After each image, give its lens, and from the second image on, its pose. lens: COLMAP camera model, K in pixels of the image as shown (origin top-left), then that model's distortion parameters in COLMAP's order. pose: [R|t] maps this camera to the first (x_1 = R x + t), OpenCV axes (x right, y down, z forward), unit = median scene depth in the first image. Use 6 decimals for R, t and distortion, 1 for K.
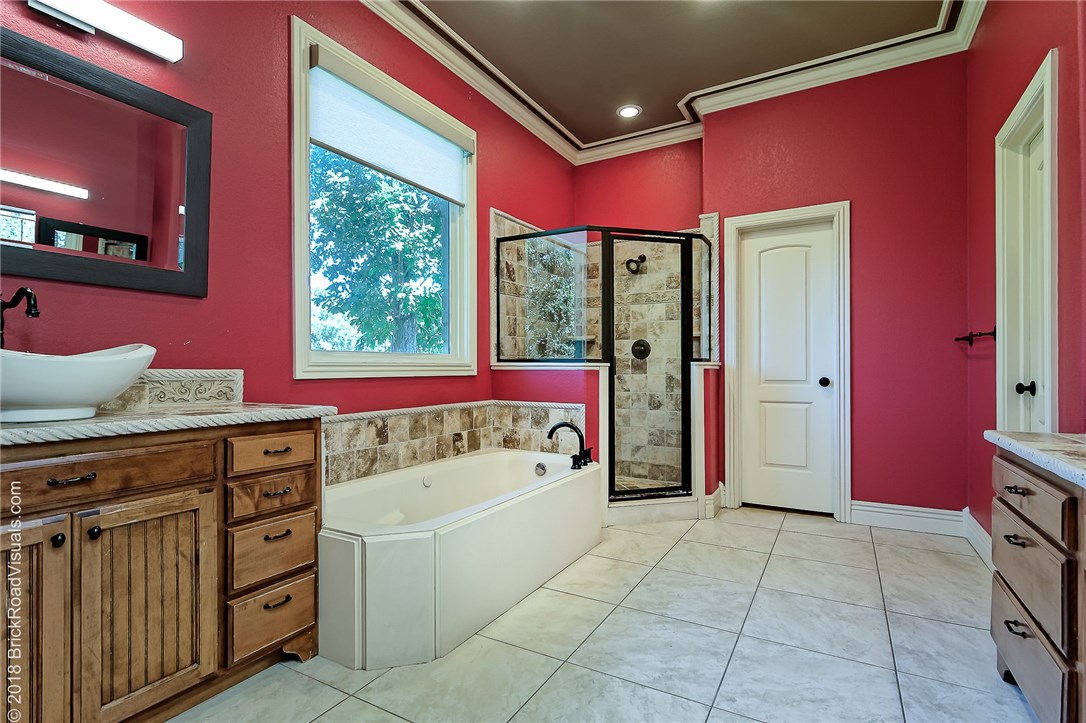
lens RADIAL K [[529.9, 0, 544.2], [0, 529.9, 367.7], [0, 0, 1]] dist [0.003373, -0.000969]
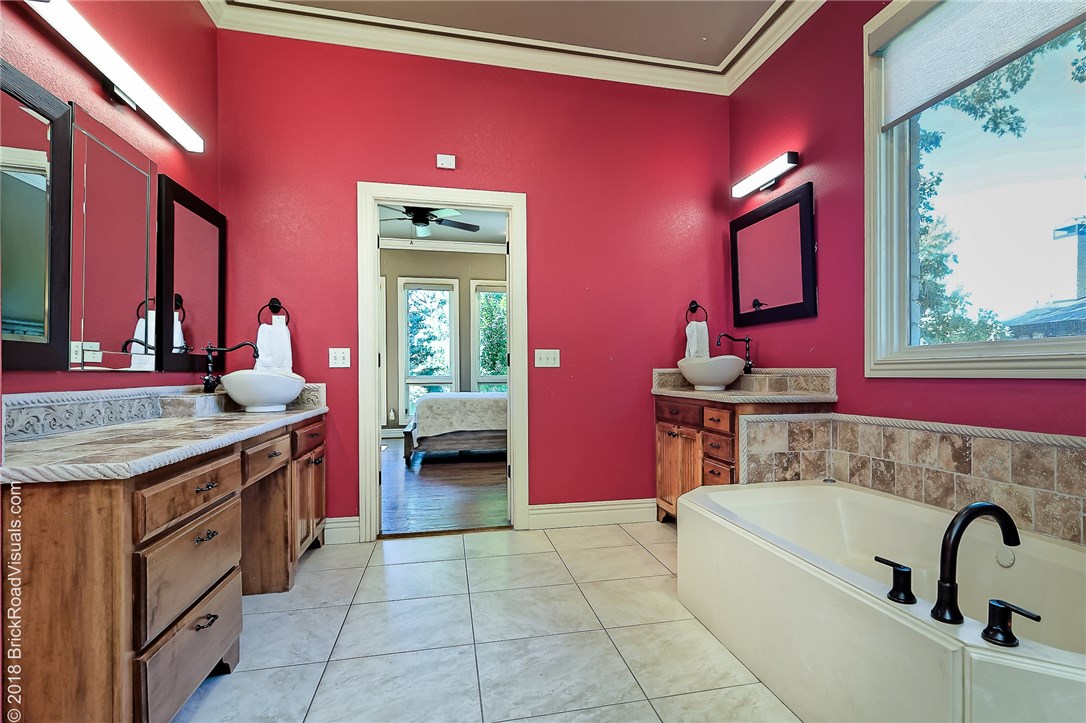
lens RADIAL K [[529.9, 0, 573.9], [0, 529.9, 370.4], [0, 0, 1]] dist [0.003373, -0.000969]
pose [[-0.729082, 0.001677, -0.684424, 0.659260], [0.005075, 0.999983, -0.002956, 0.008480], [0.684407, -0.005628, -0.729078, 1.373251]]
